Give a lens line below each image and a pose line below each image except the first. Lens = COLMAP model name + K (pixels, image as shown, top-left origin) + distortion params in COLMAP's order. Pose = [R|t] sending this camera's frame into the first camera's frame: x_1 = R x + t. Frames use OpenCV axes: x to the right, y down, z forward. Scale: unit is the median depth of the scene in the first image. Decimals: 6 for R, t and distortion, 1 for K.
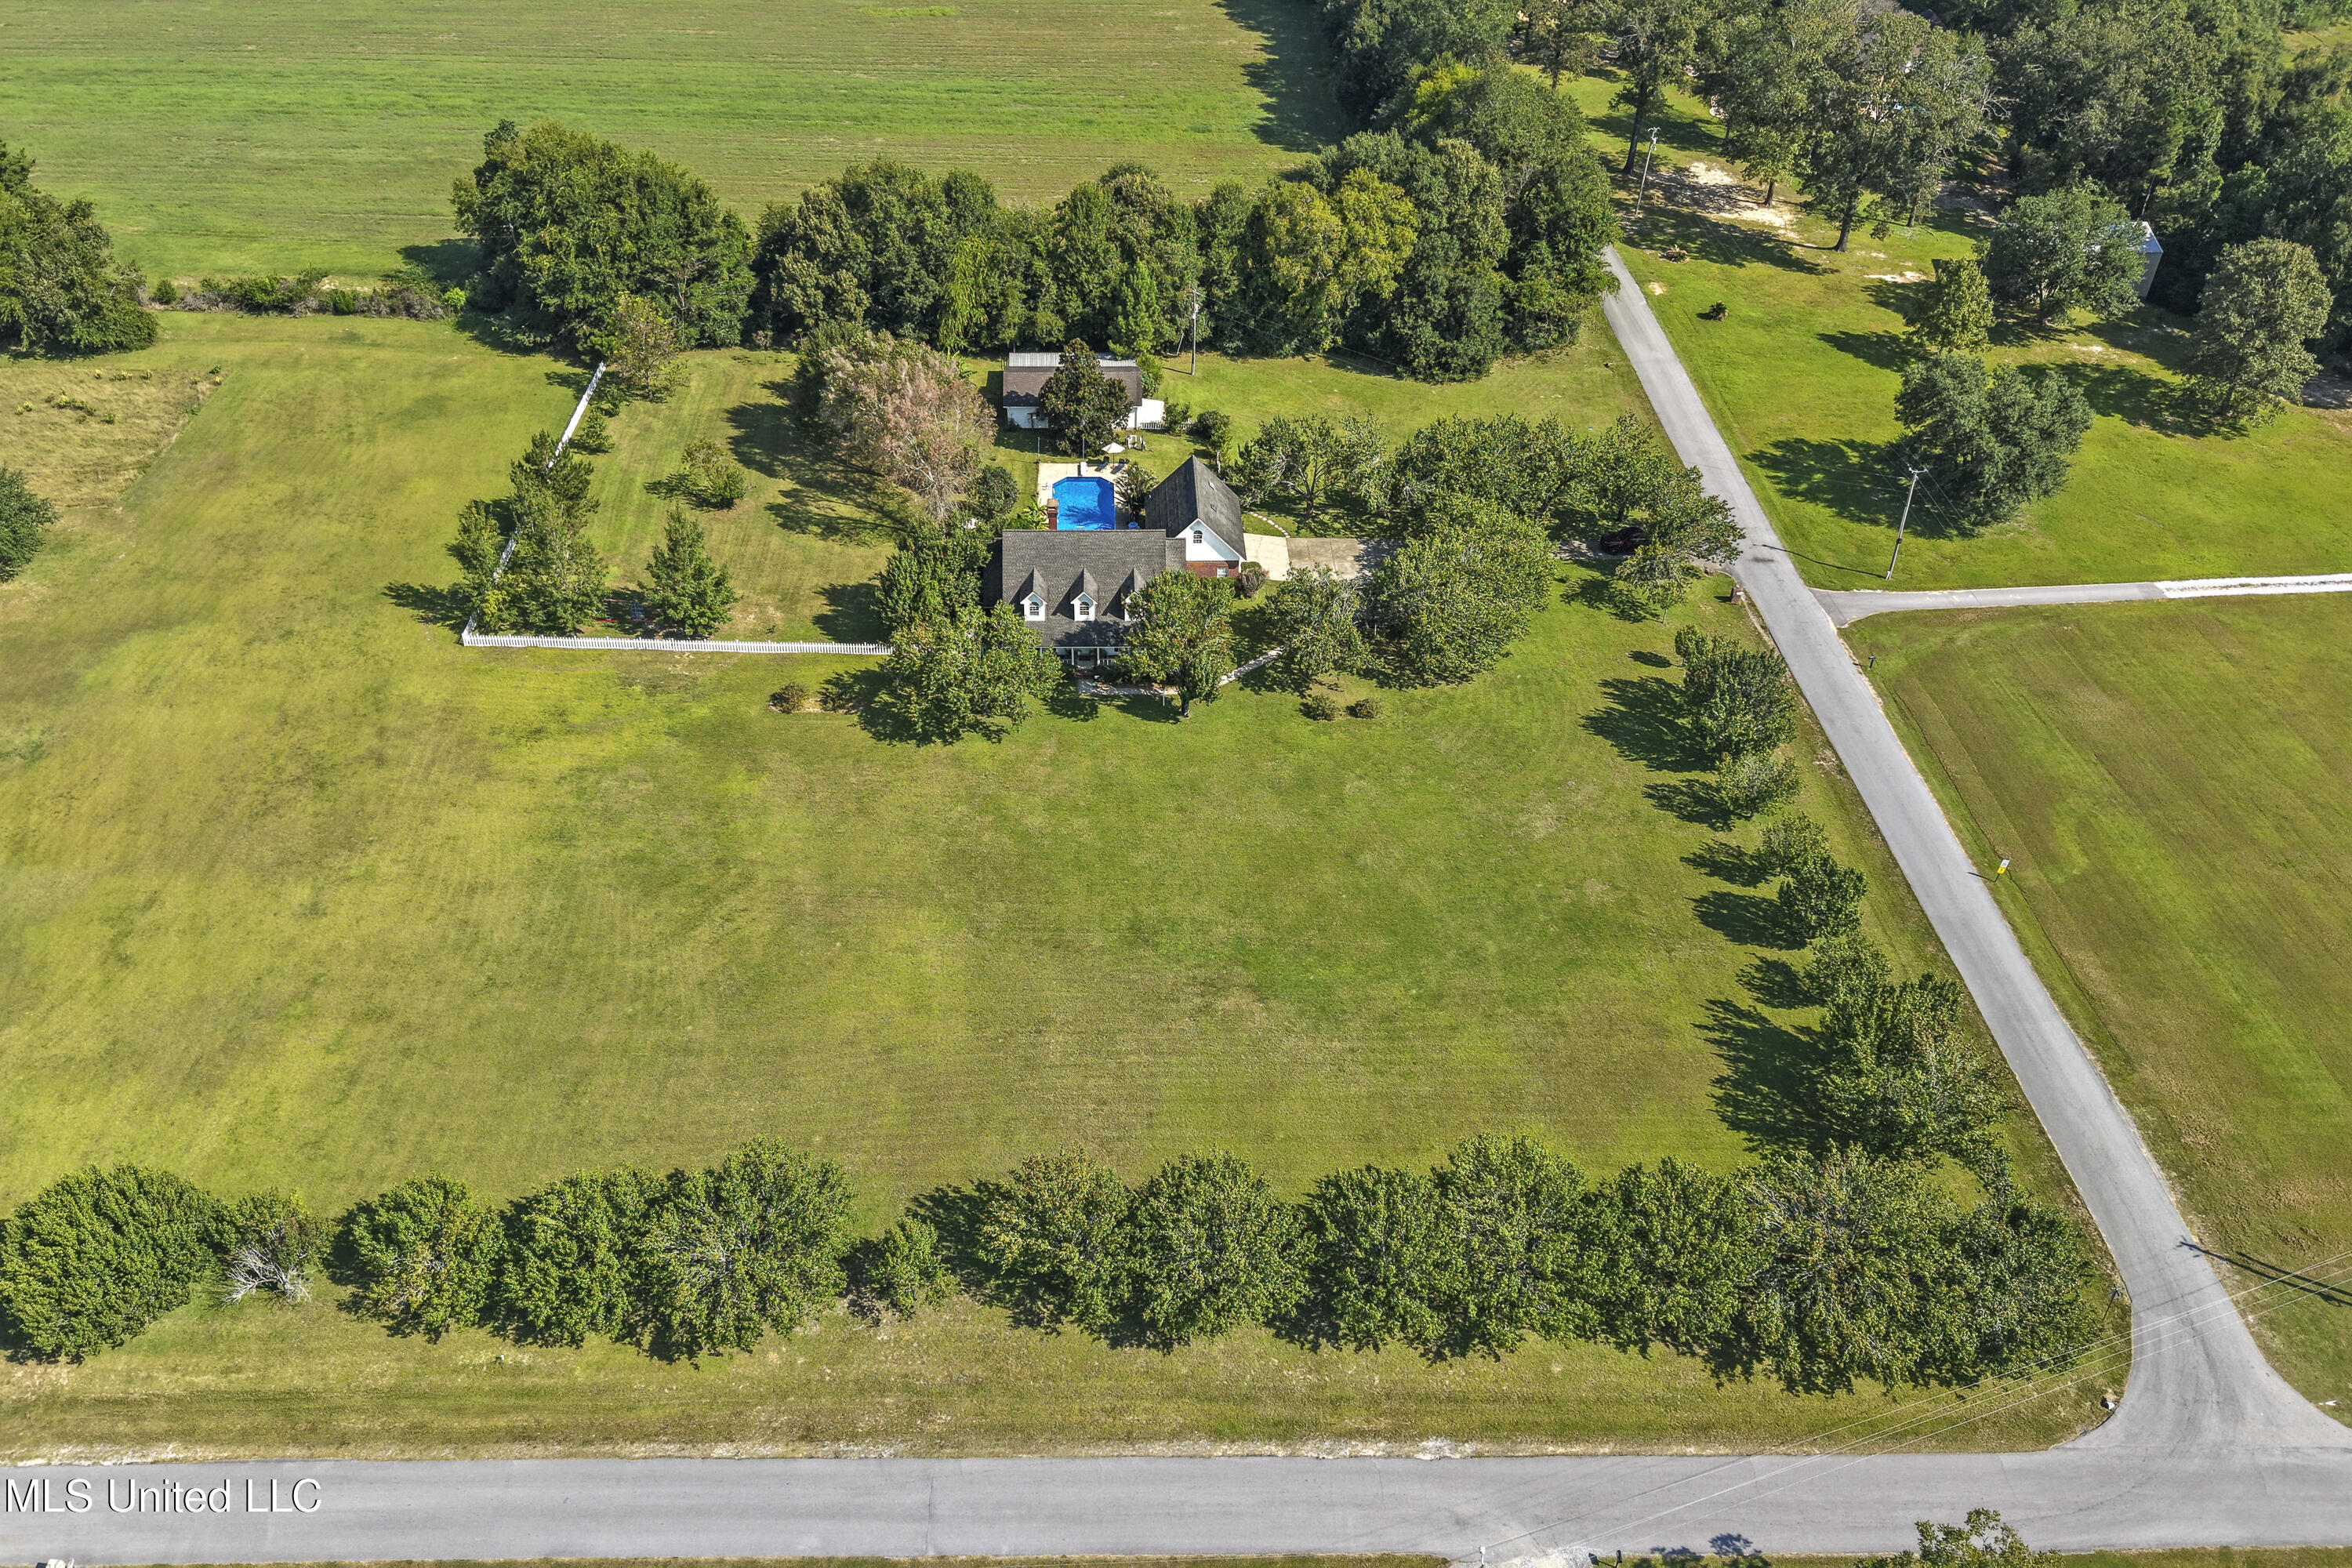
lens RADIAL K [[1793.7, 0, 1167.9], [0, 1793.7, 848.2], [0, 0, 1]] dist [0.041301, -0.058692]
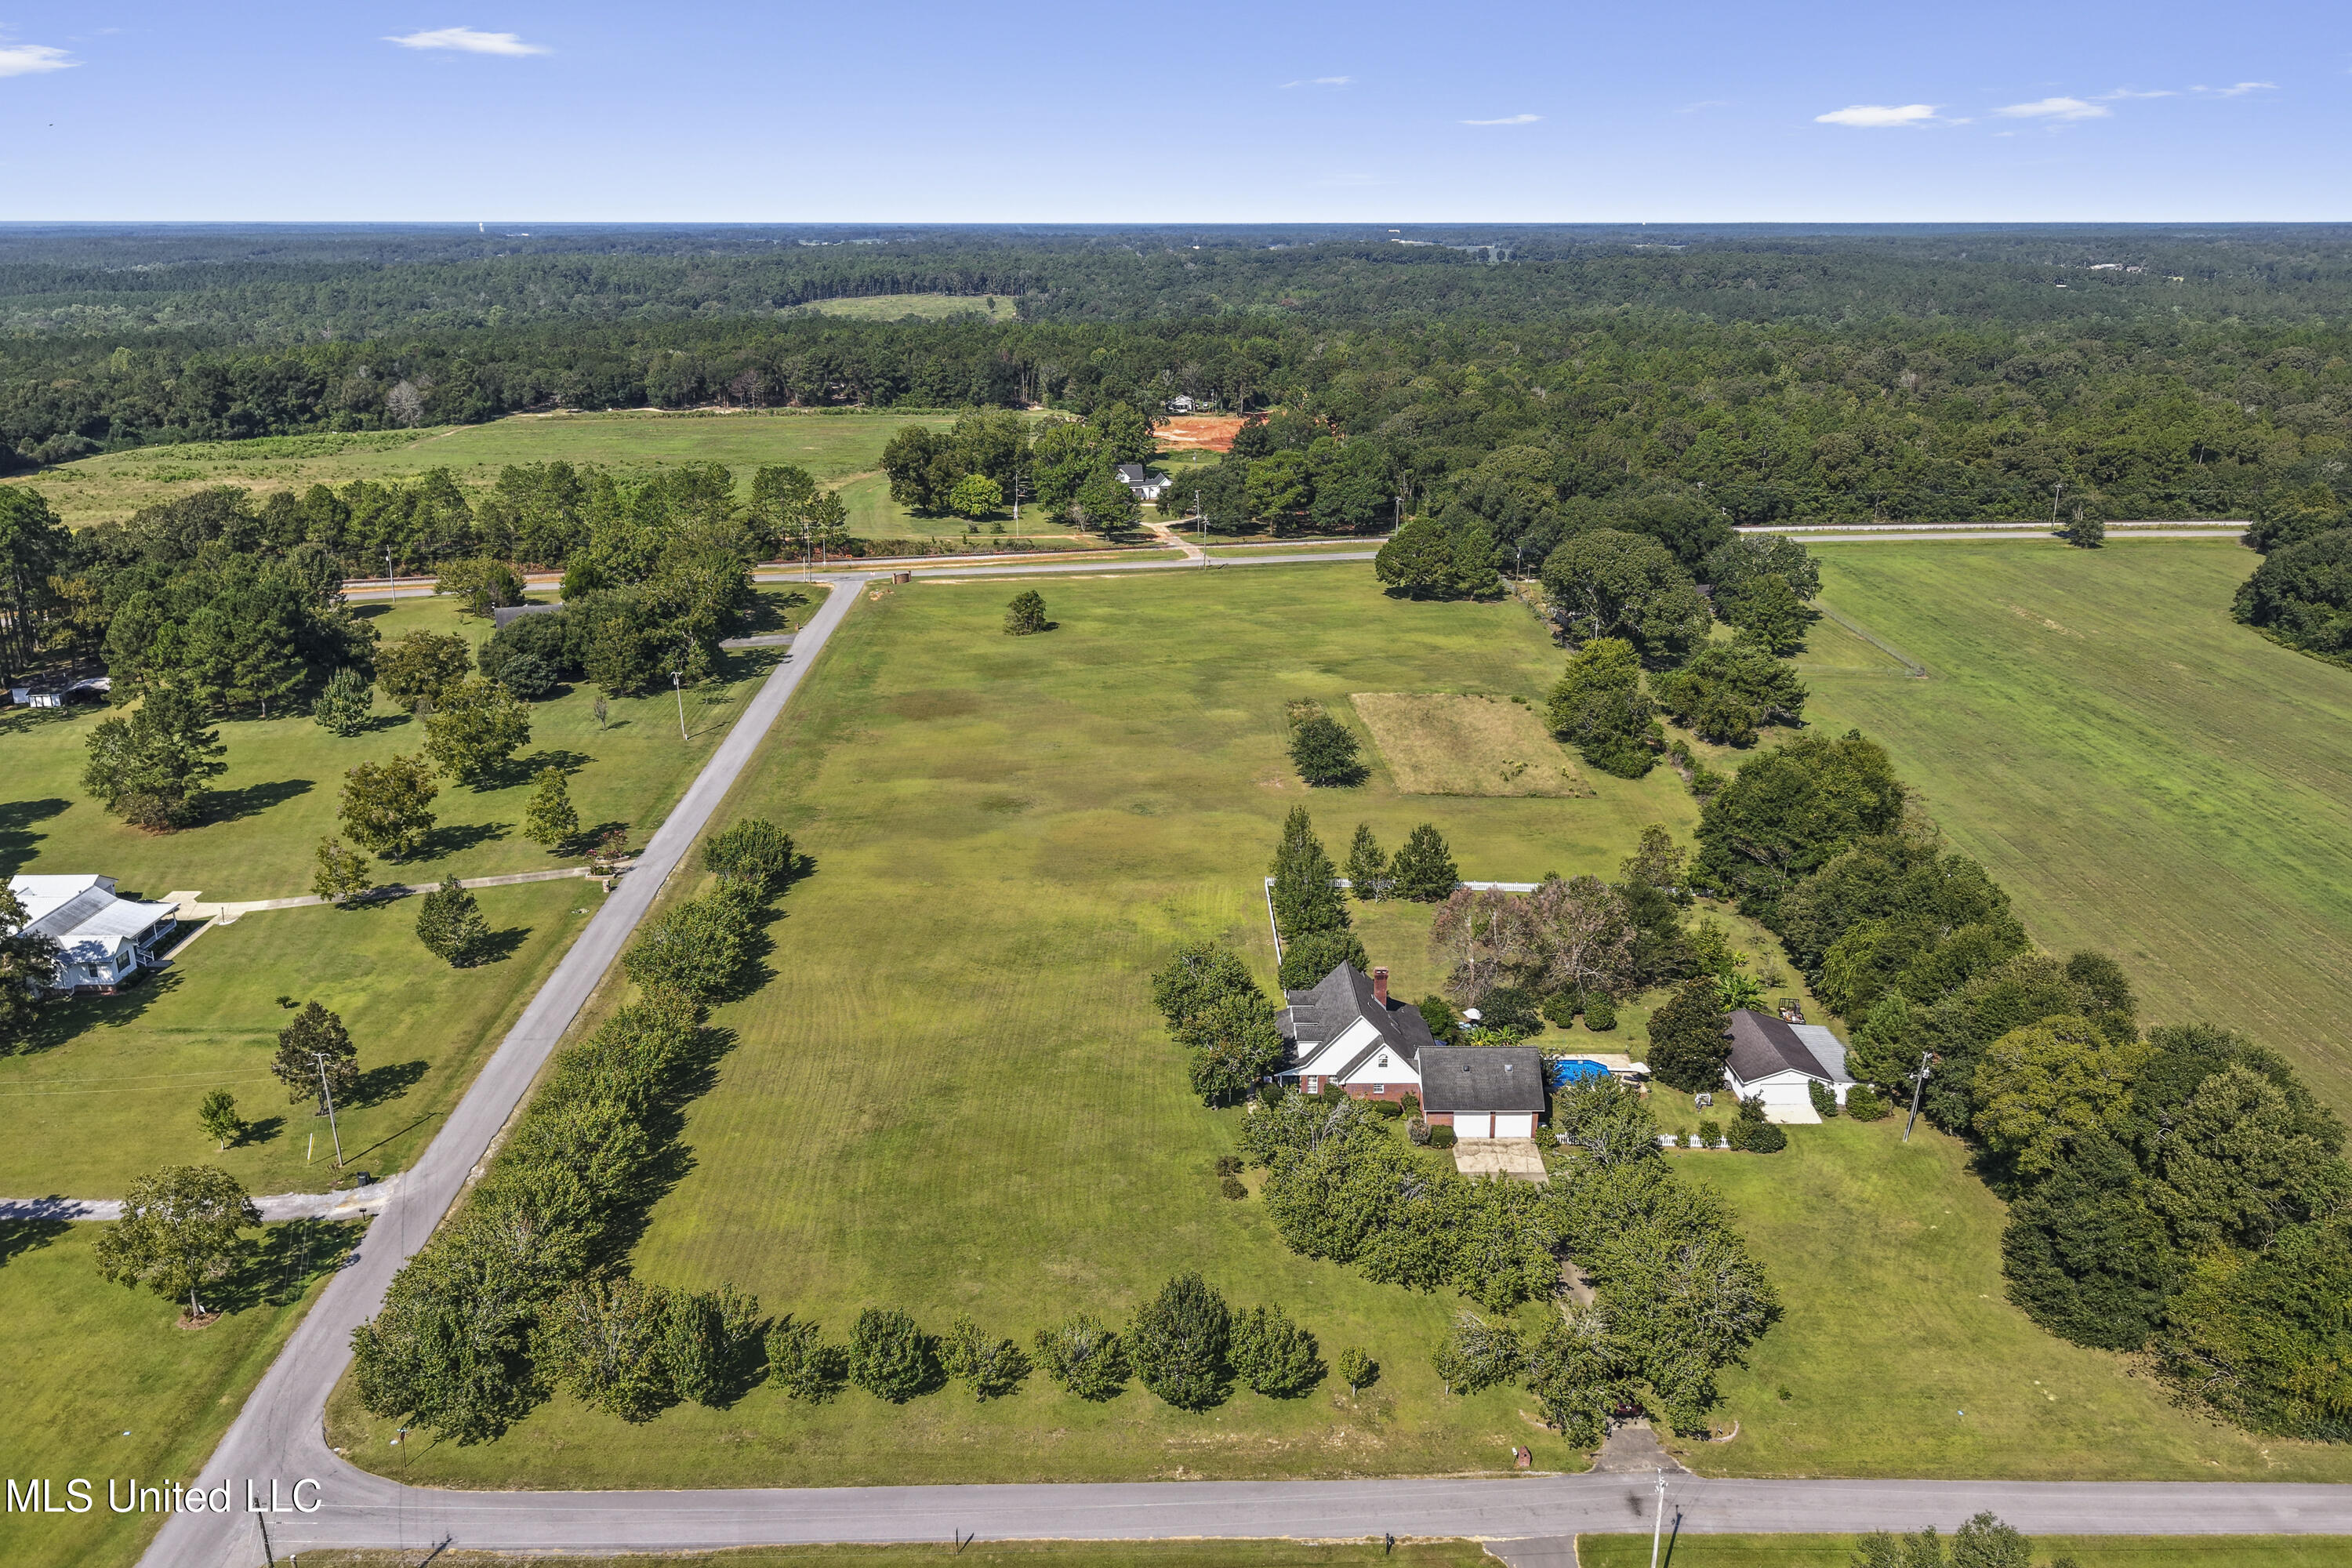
lens RADIAL K [[1830.0, 0, 1176.0], [0, 1830.0, 784.0], [0, 0, 1]] dist [0.071908, -0.114928]
pose [[-0.000489, 0.276058, -0.961141, 1.079501], [-0.653912, 0.727083, 0.209165, -0.454472], [0.756571, 0.628603, 0.180162, 0.601210]]
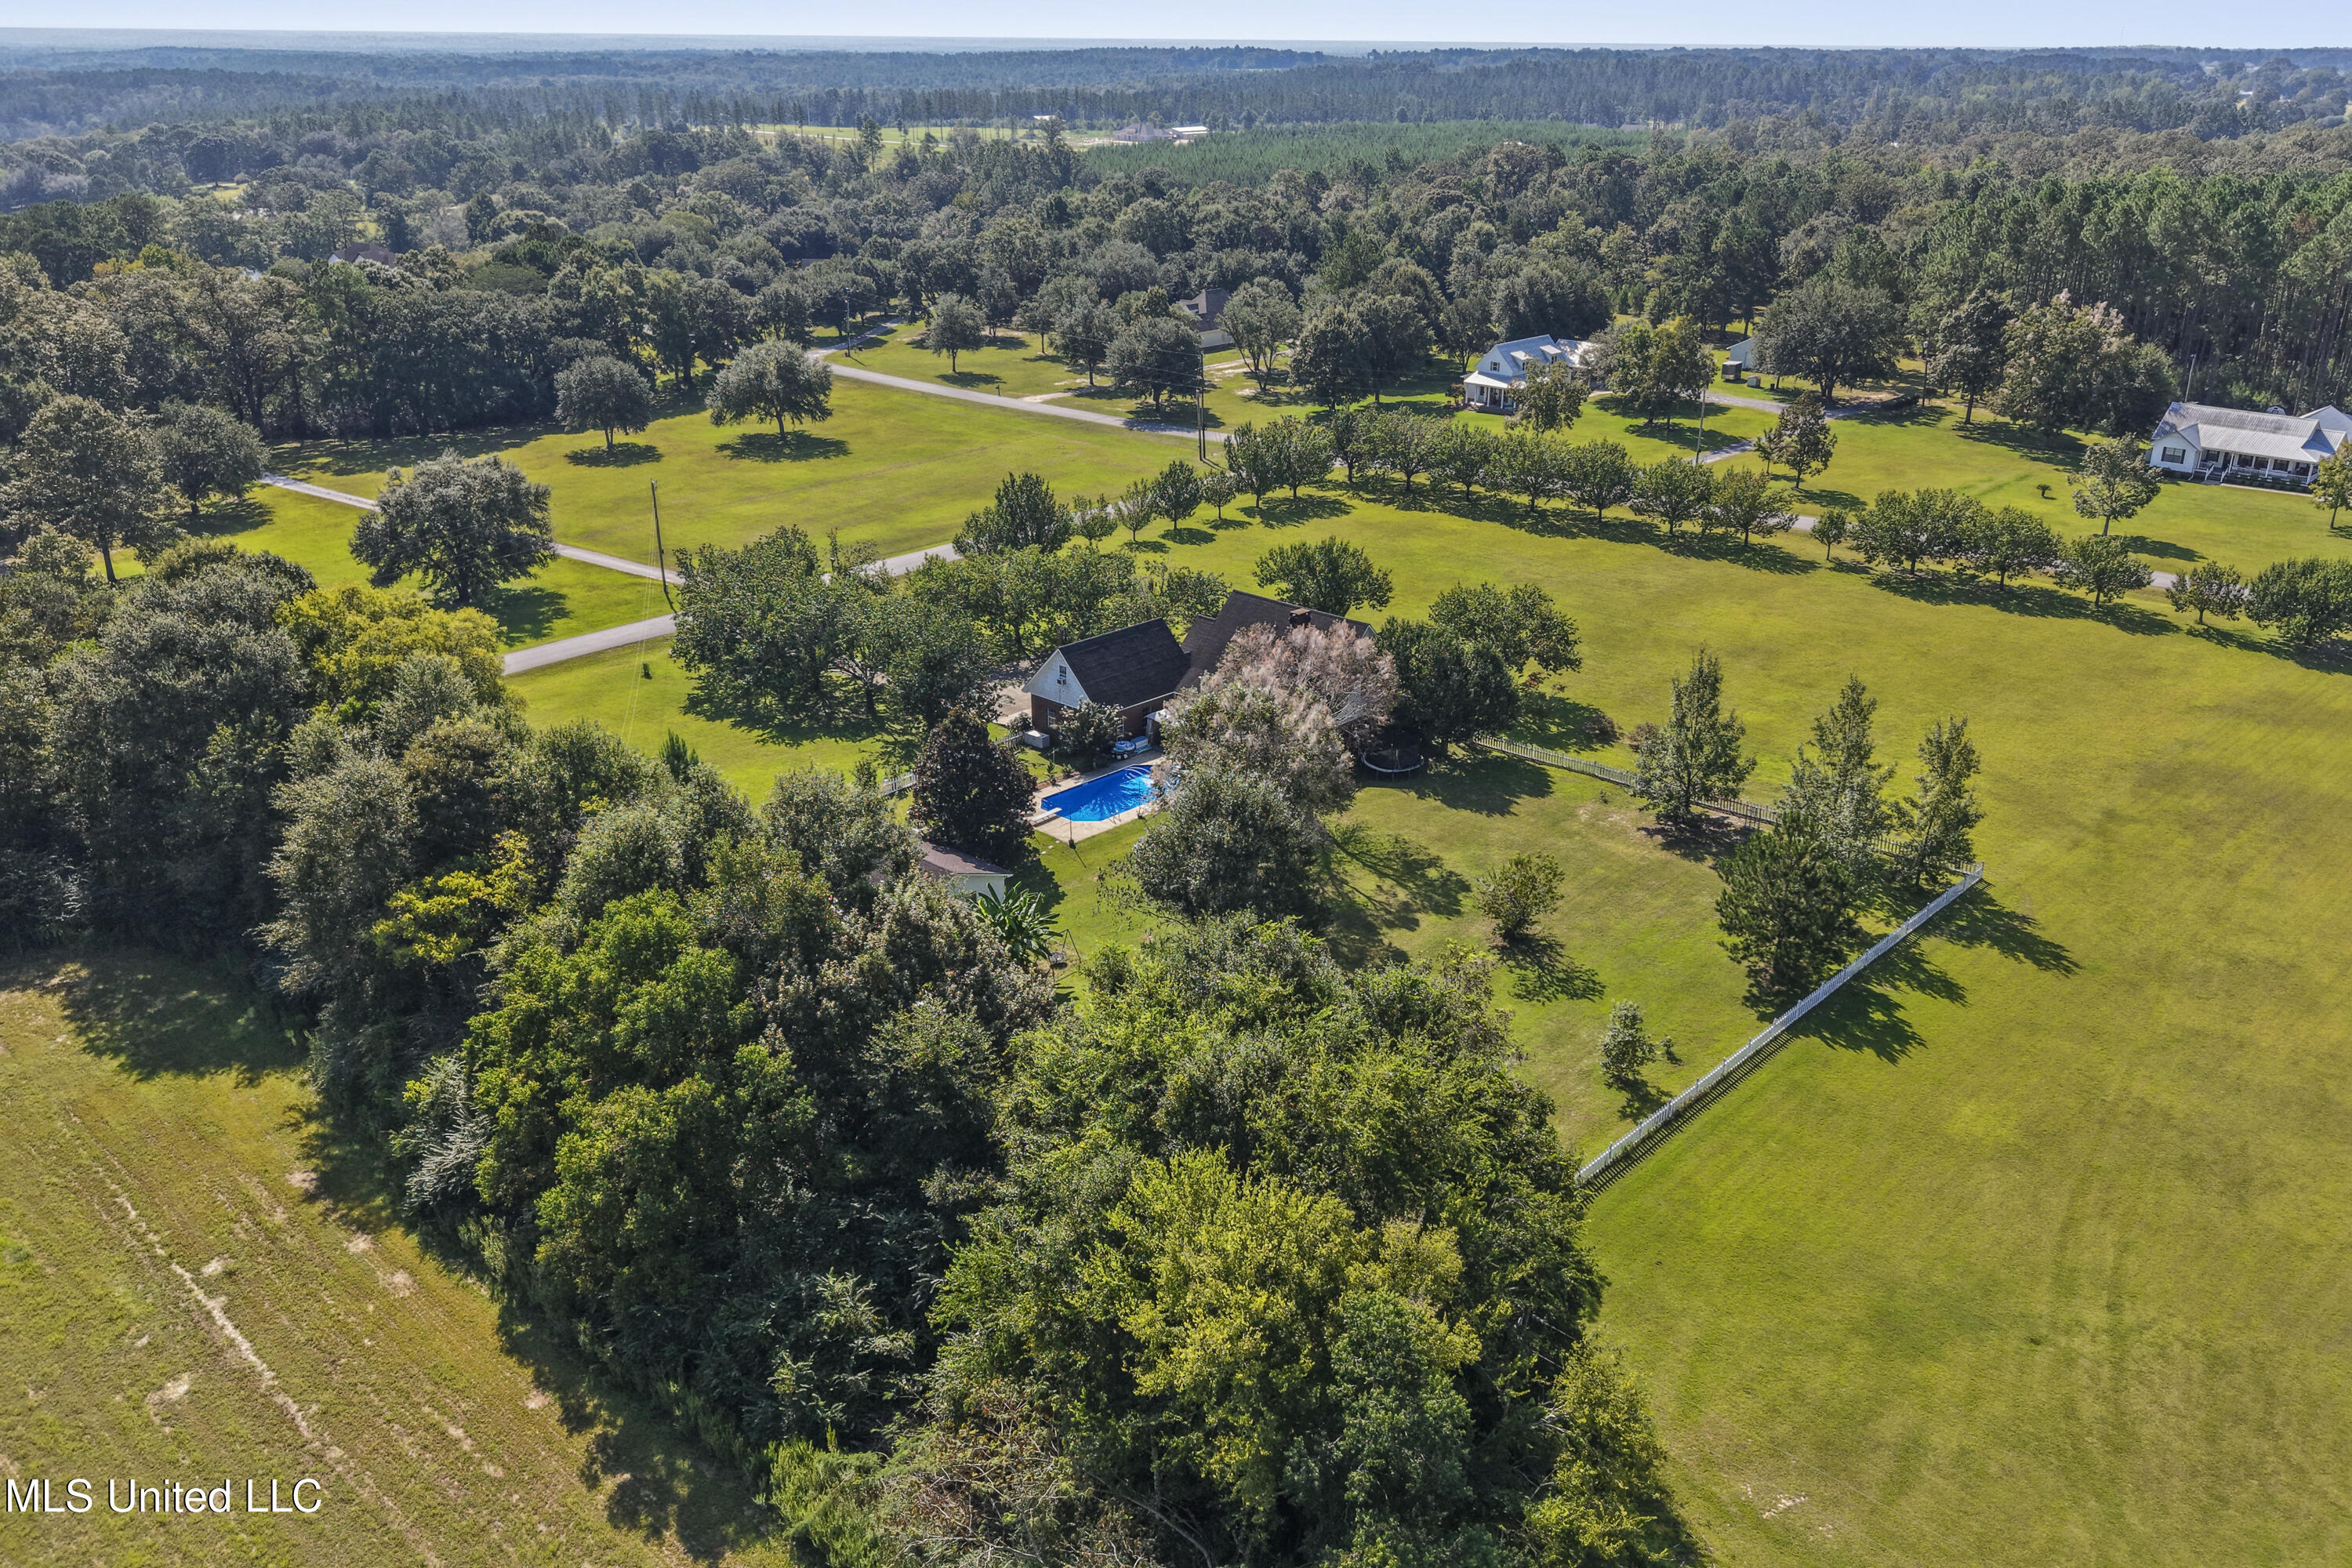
lens RADIAL K [[1888.3, 0, 1176.0], [0, 1888.3, 784.0], [0, 0, 1]] dist [0.079301, -0.110358]
pose [[-0.700859, -0.281302, 0.655489, -0.656446], [0.451670, 0.536233, 0.713056, -0.840403], [-0.552079, 0.795816, -0.248768, 1.335411]]
